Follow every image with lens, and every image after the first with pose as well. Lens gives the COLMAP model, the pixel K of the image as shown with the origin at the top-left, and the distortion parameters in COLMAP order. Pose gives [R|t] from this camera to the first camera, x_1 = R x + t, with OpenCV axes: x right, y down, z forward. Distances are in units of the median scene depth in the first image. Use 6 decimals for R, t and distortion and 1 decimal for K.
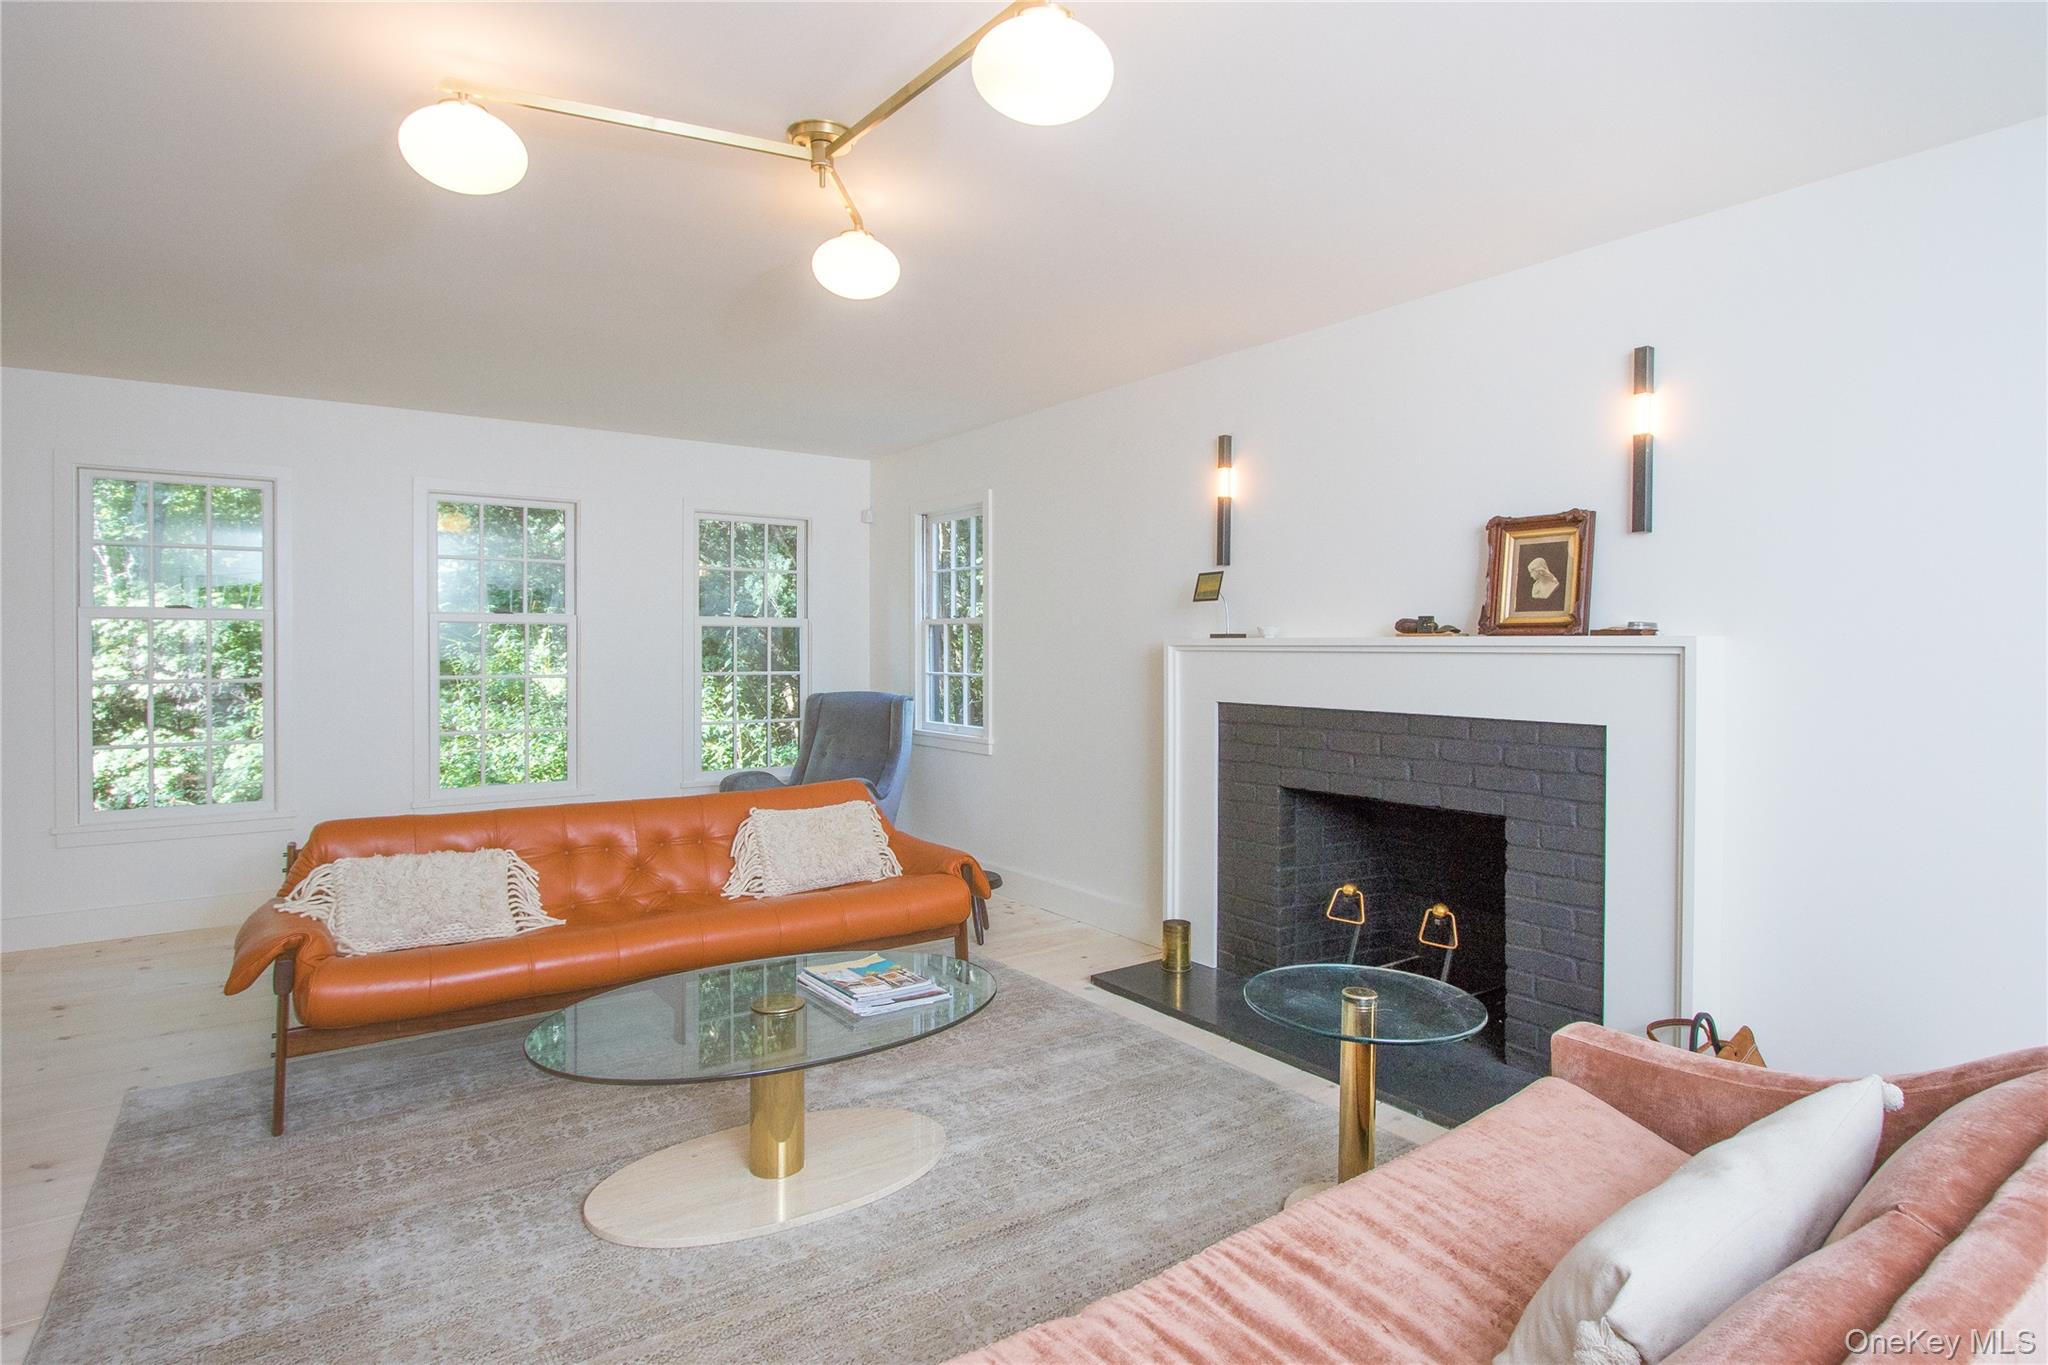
lens RADIAL K [[1178.3, 0, 1068.5], [0, 1178.3, 674.1], [0, 0, 1]] dist [0.001185, 0.000147]
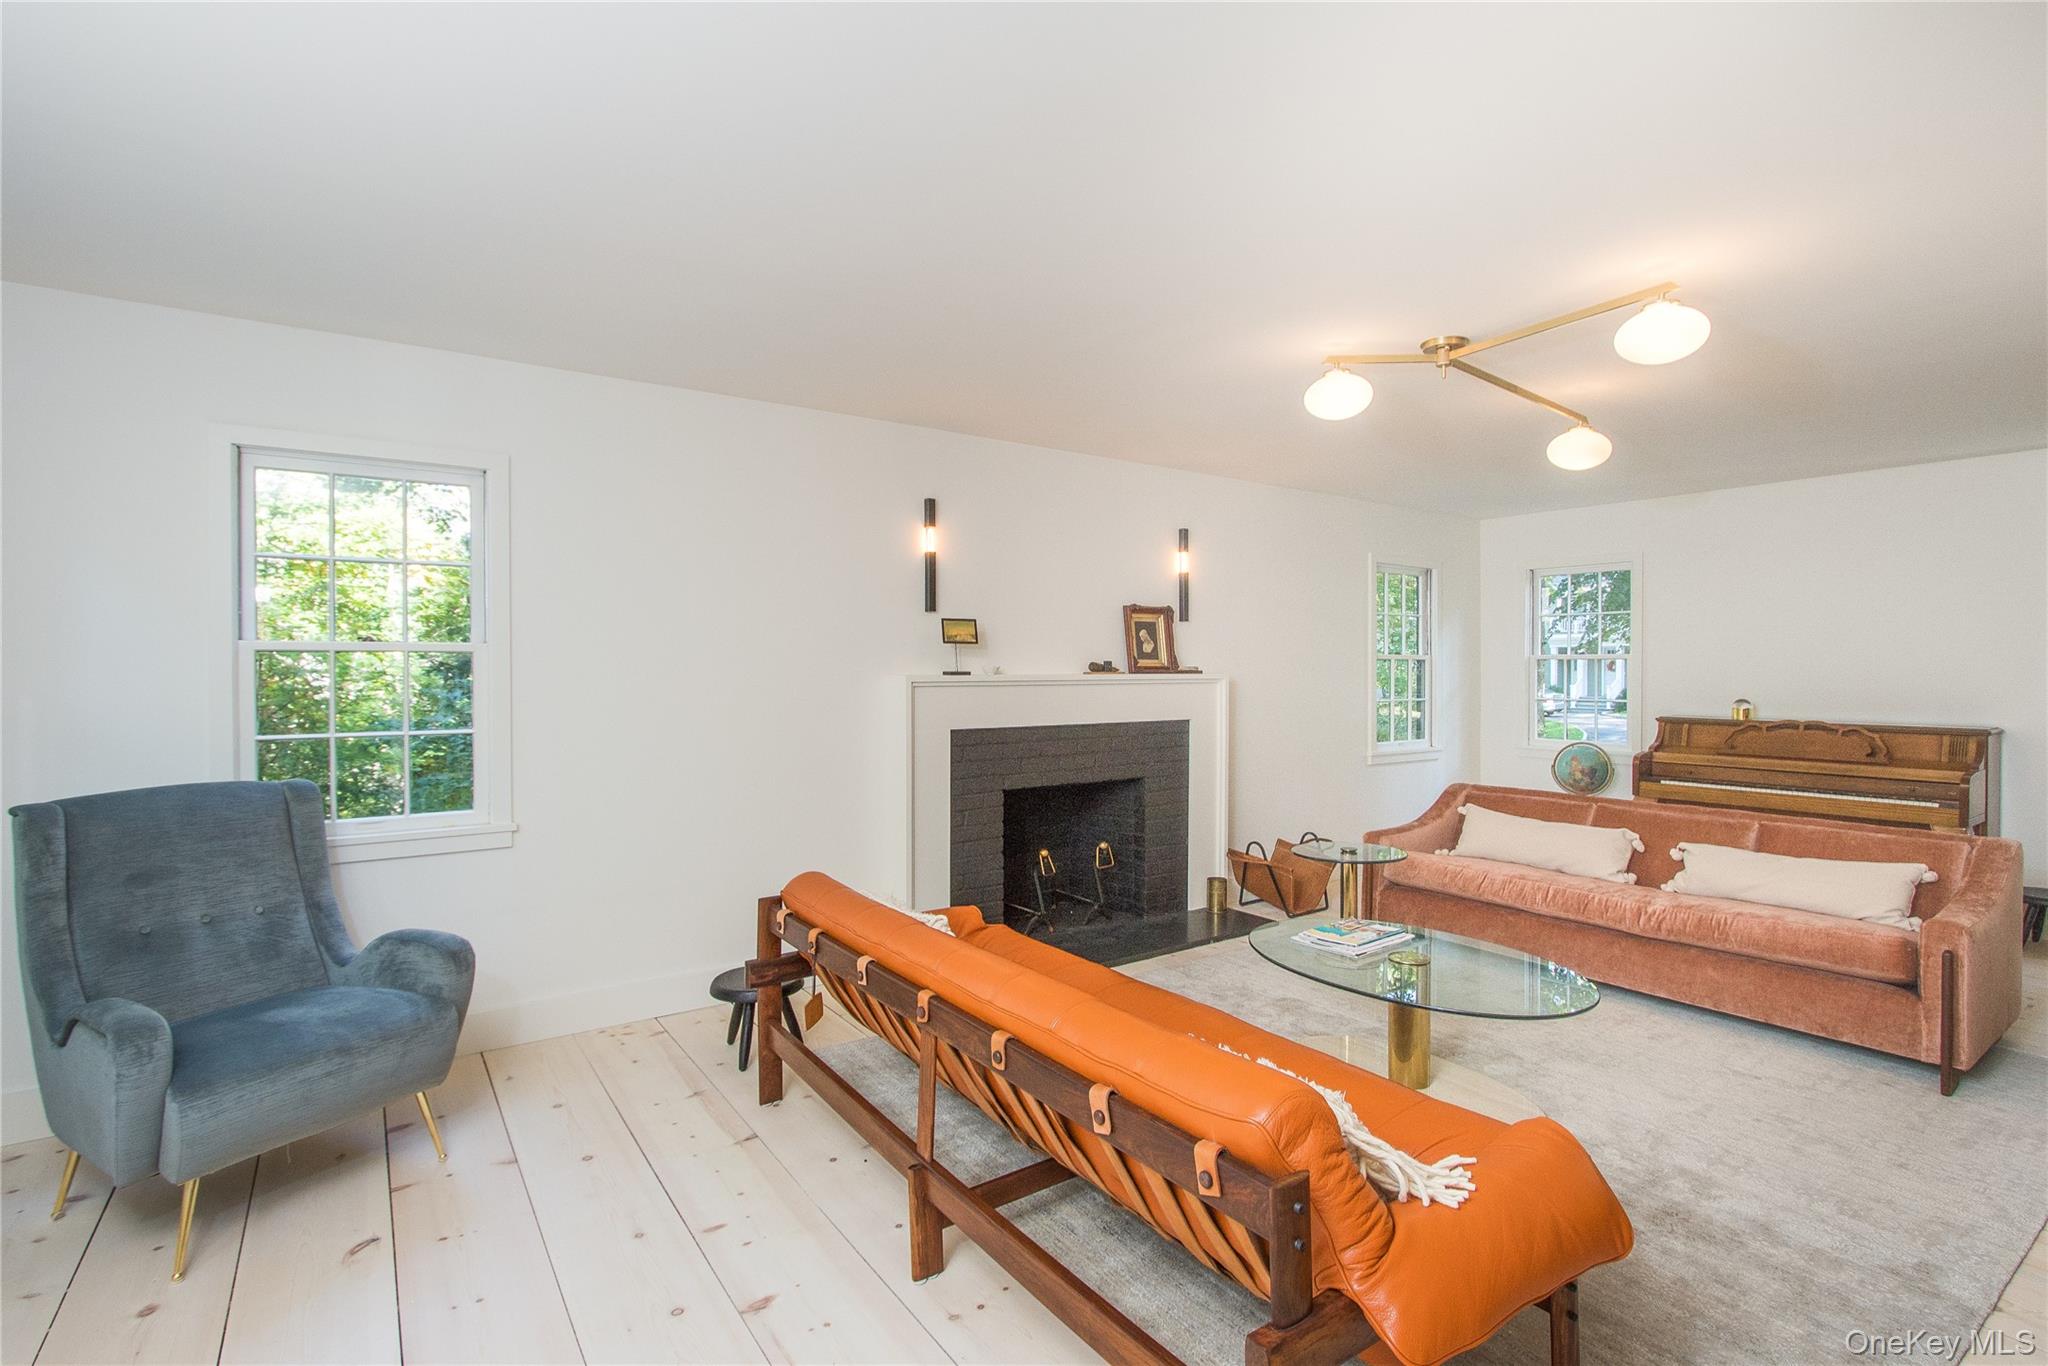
lens RADIAL K [[963.0, 0, 1033.3], [0, 963.0, 644.9], [0, 0, 1]] dist [-0.015001, 0.000770]
pose [[-0.017352, 0.014332, 0.999747, -1.042008], [0.017302, 0.999752, -0.014032, -0.057508], [-0.999700, 0.017054, -0.017596, 1.181103]]
